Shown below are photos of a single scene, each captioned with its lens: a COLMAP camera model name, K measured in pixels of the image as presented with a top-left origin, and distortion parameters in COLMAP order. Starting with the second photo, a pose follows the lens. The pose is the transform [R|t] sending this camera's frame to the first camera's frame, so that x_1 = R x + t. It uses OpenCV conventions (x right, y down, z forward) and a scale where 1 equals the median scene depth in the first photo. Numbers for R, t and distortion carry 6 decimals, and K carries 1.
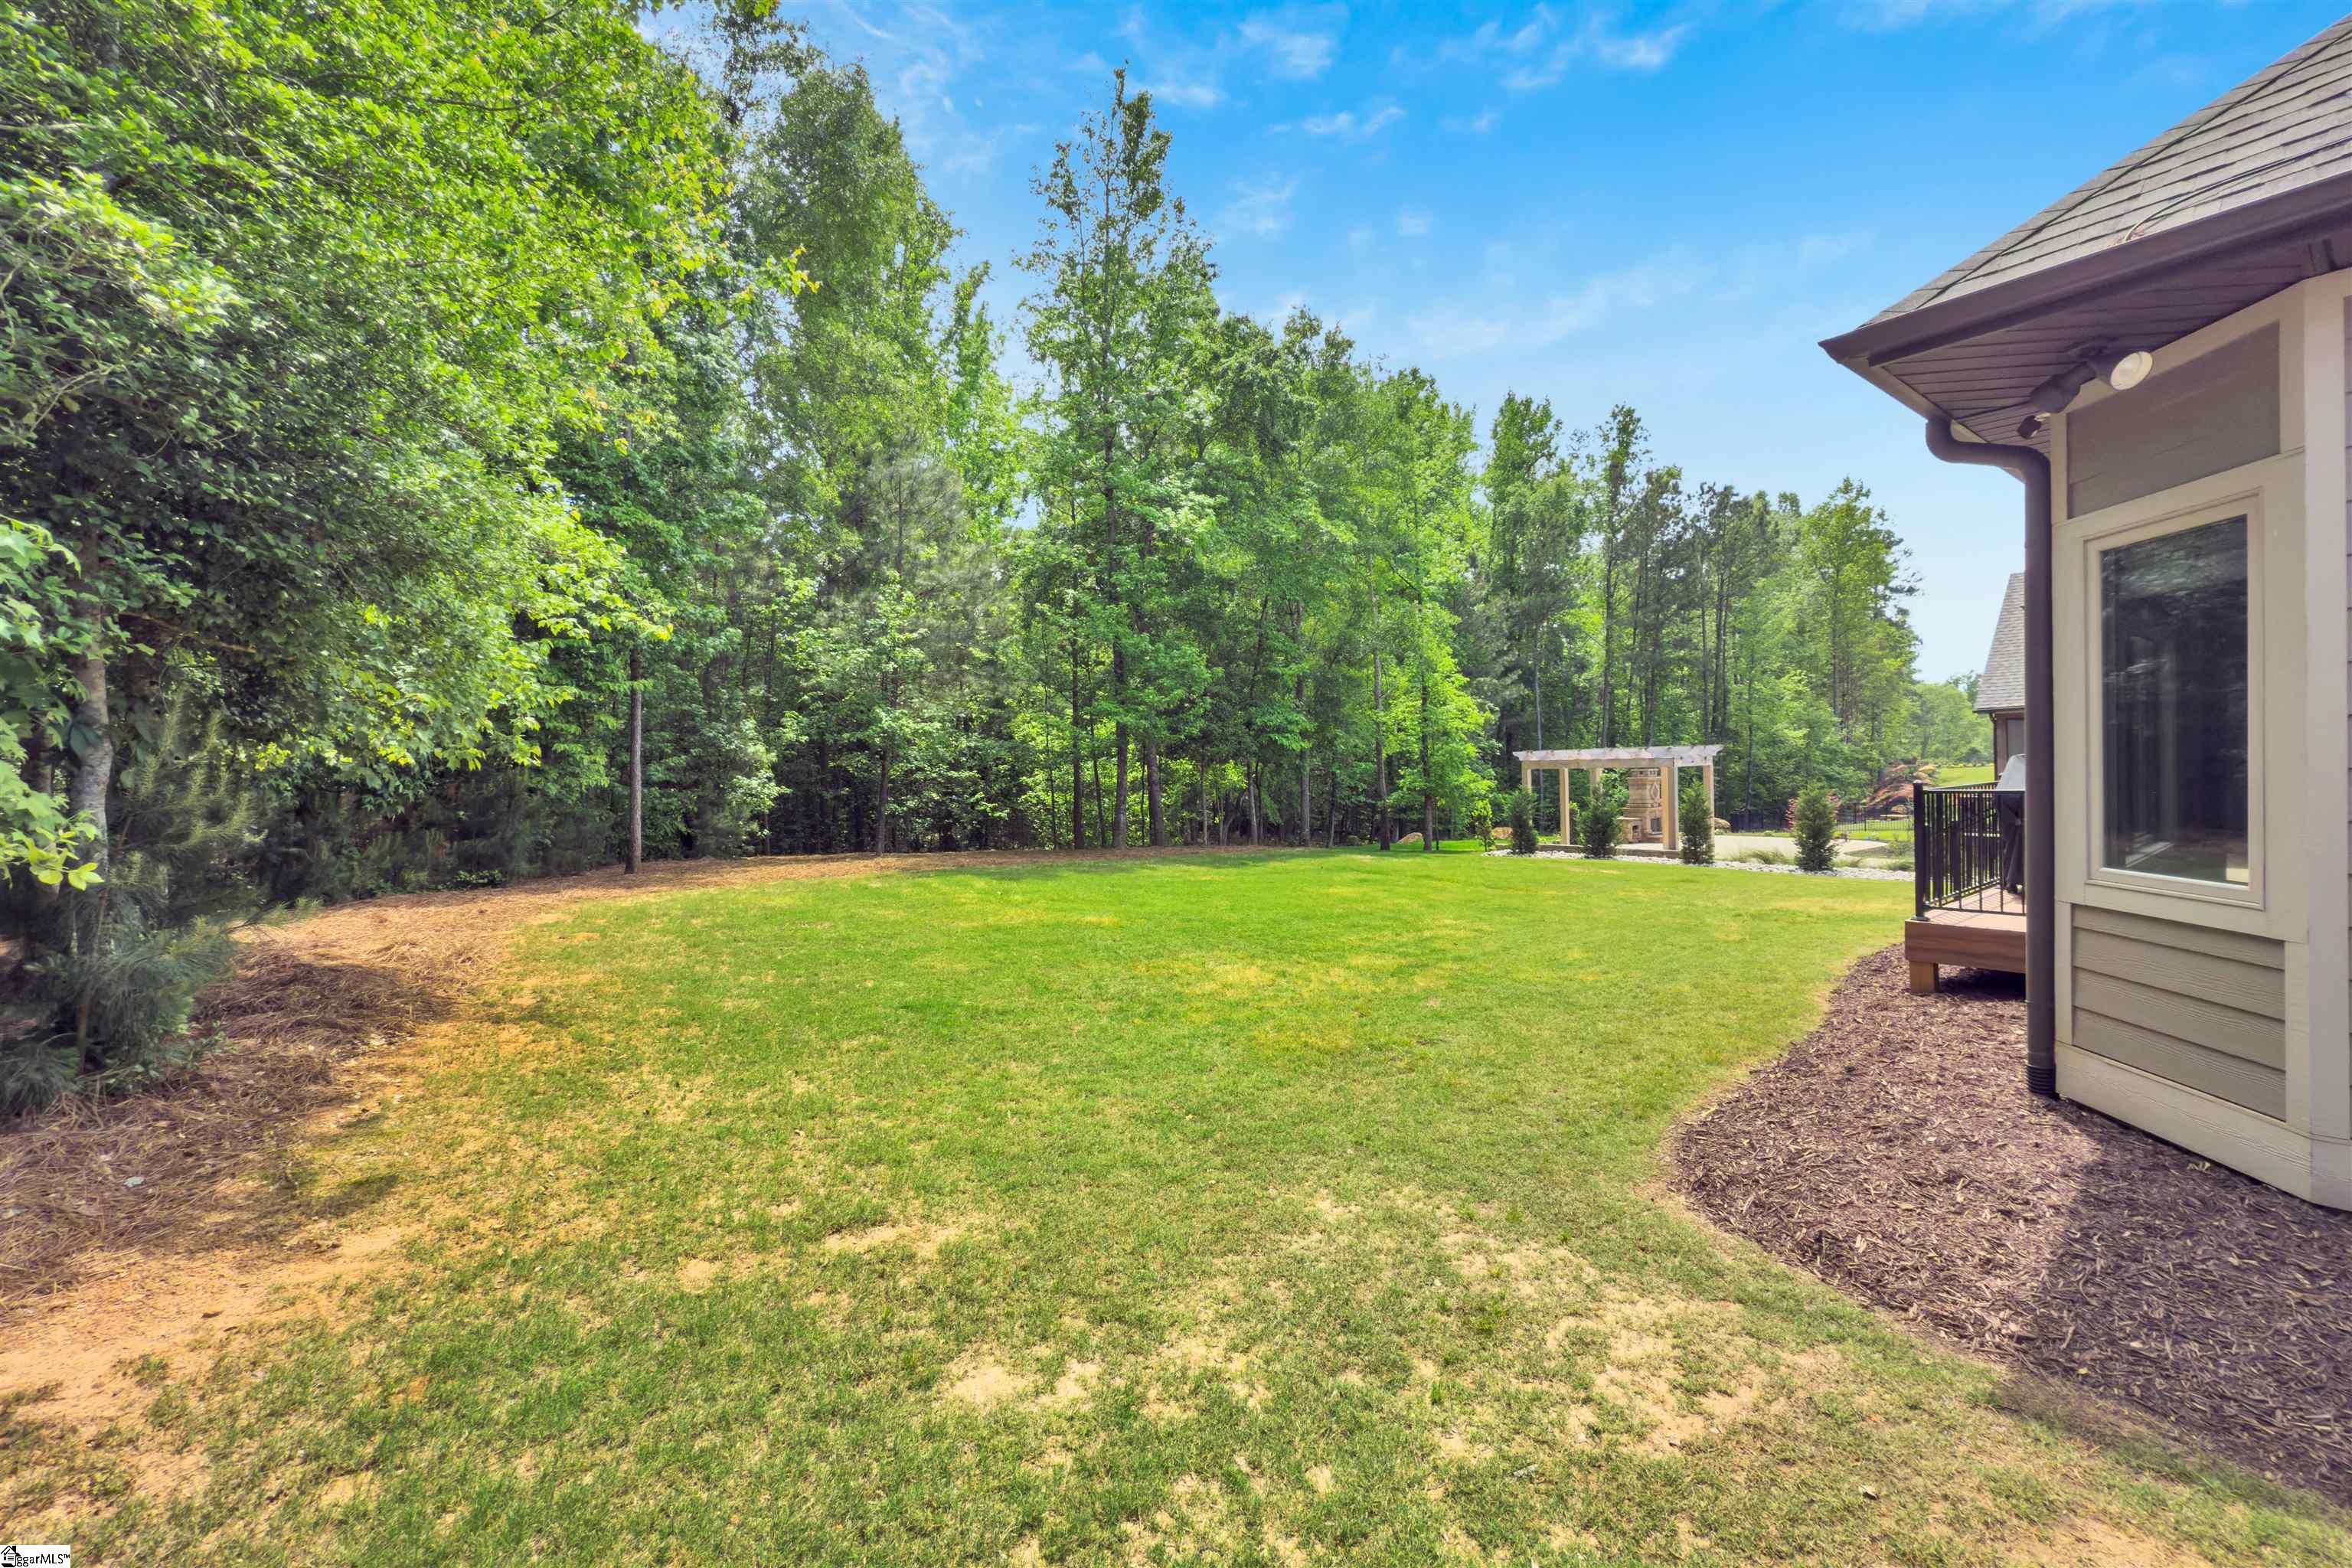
lens RADIAL K [[920.0, 0, 1163.8], [0, 920.0, 791.6], [0, 0, 1]] dist [-0.000831, -0.000092]
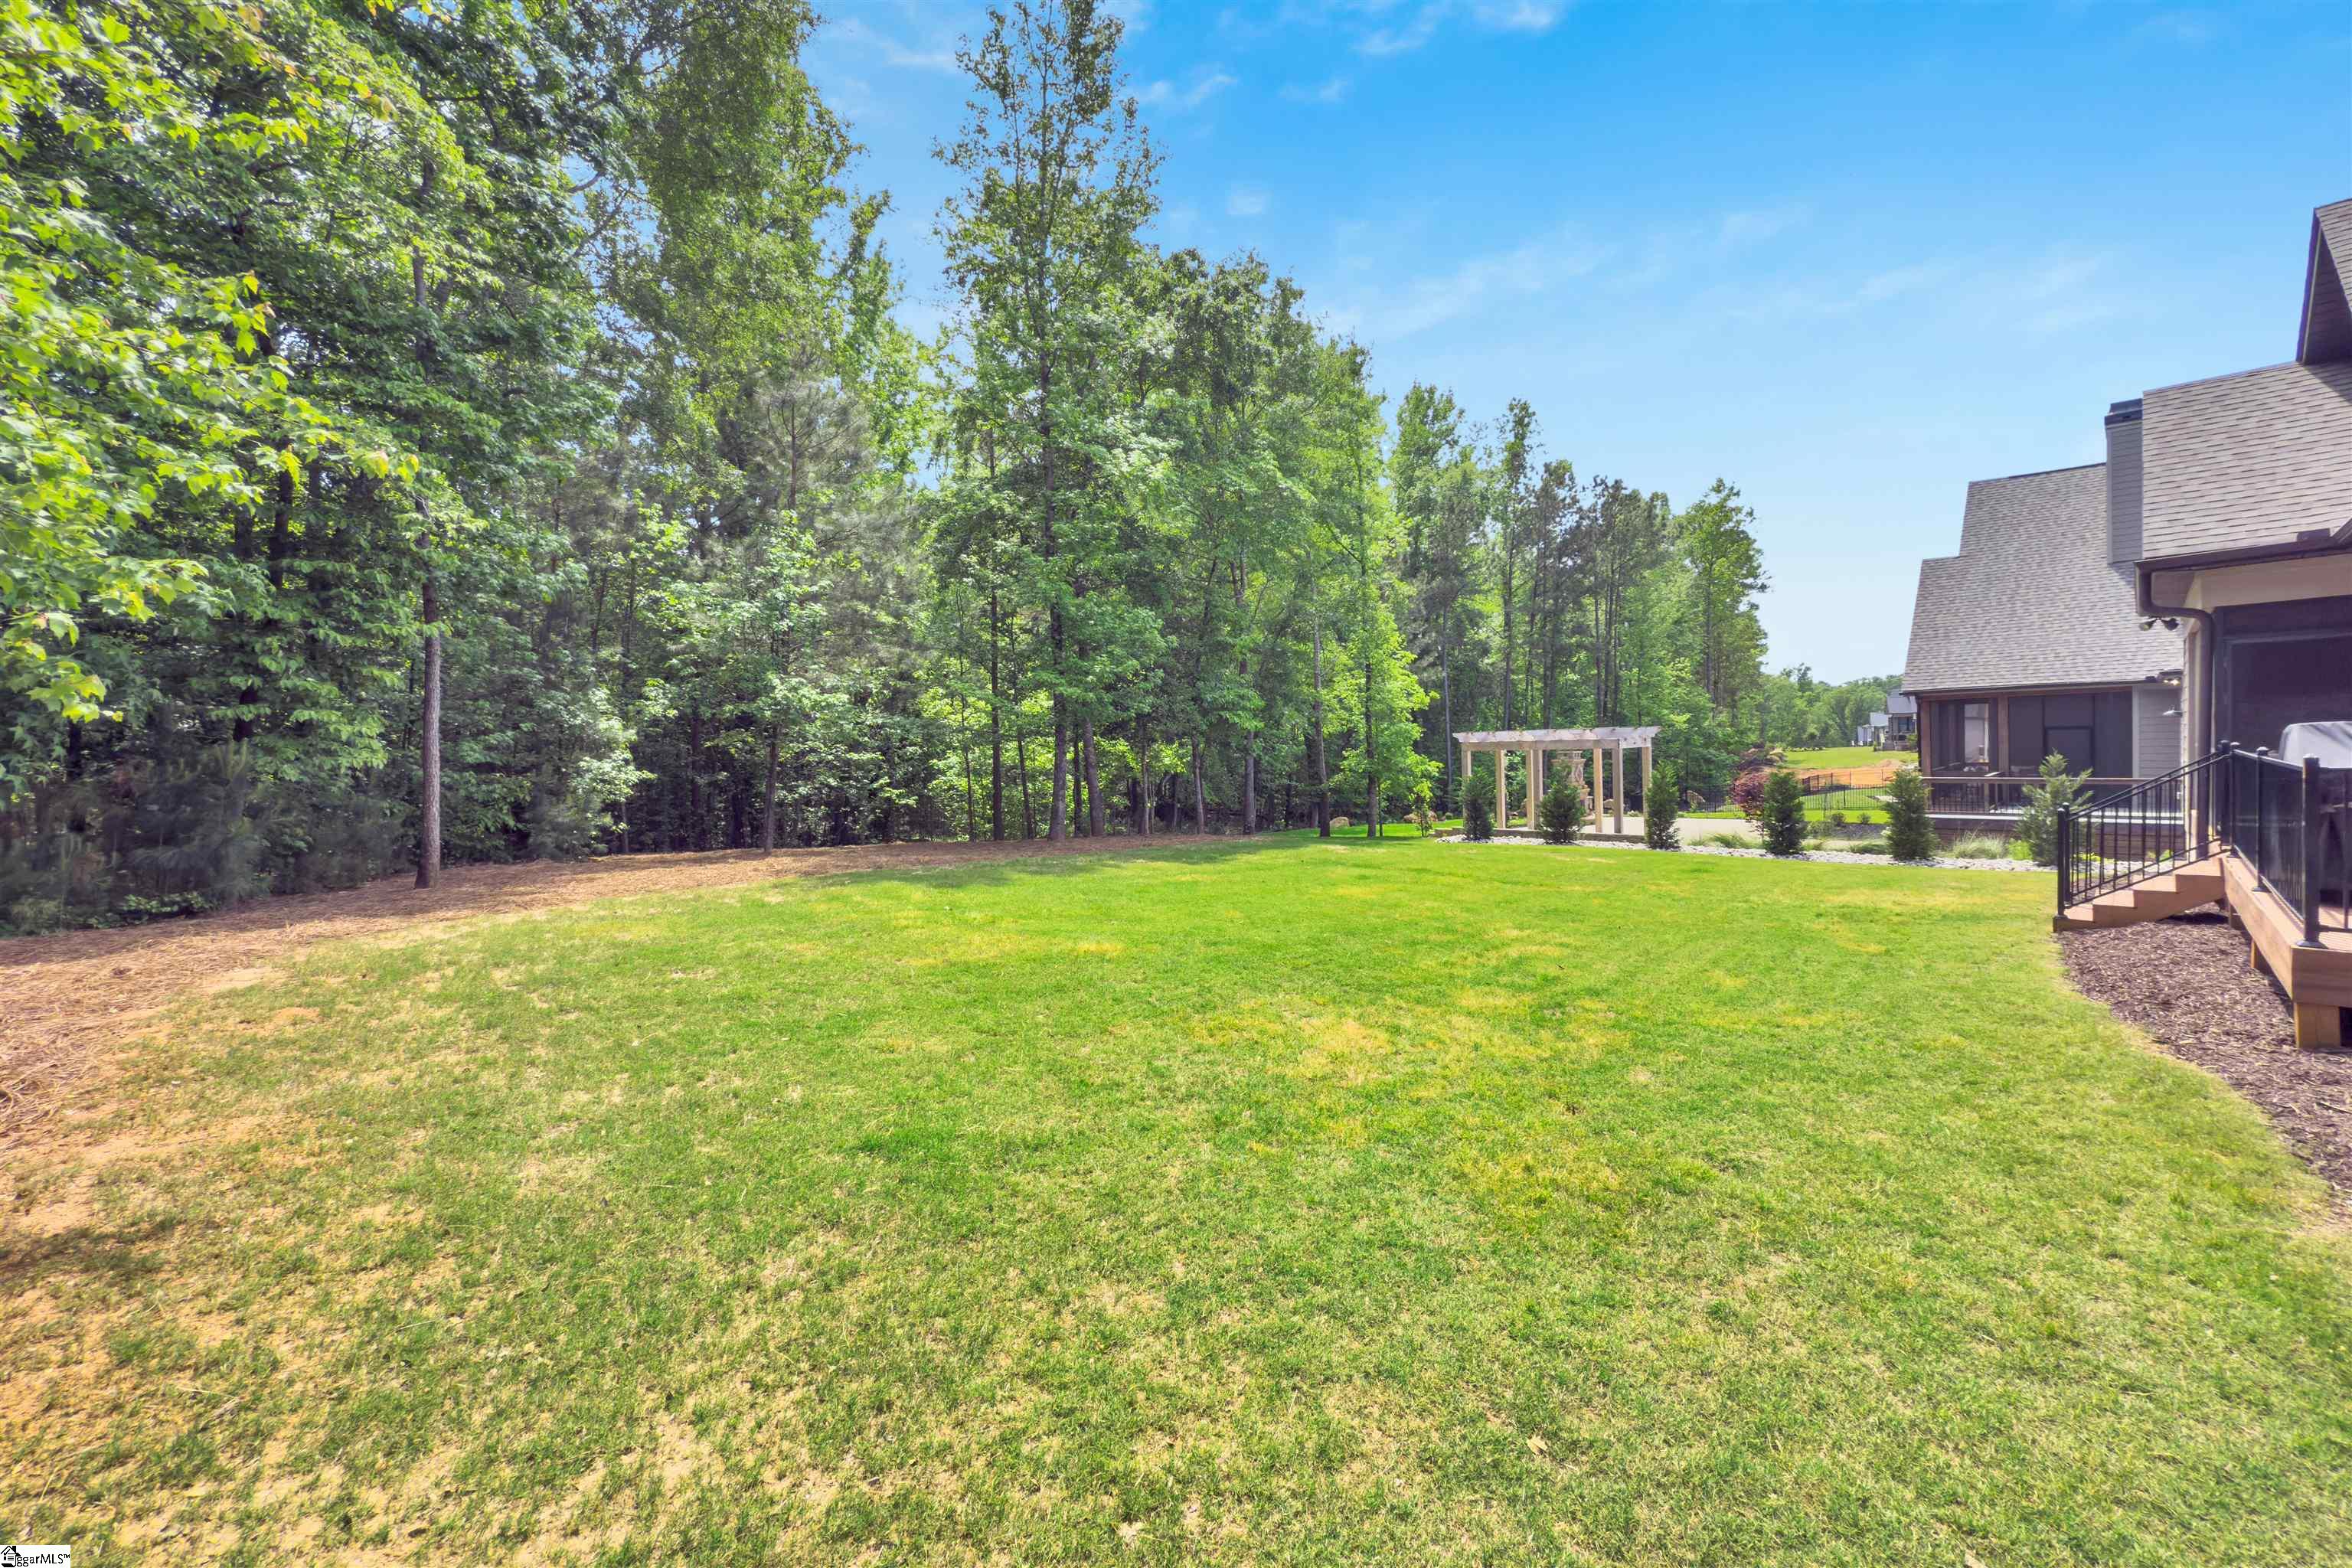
lens RADIAL K [[924.0, 0, 1183.0], [0, 924.0, 767.7], [0, 0, 1]] dist [-0.000567, 0.000037]
pose [[0.990985, -0.002148, 0.133958, -0.040888], [0.003292, 0.999960, -0.008318, 0.000346], [-0.133935, 0.008684, 0.990952, 0.100480]]
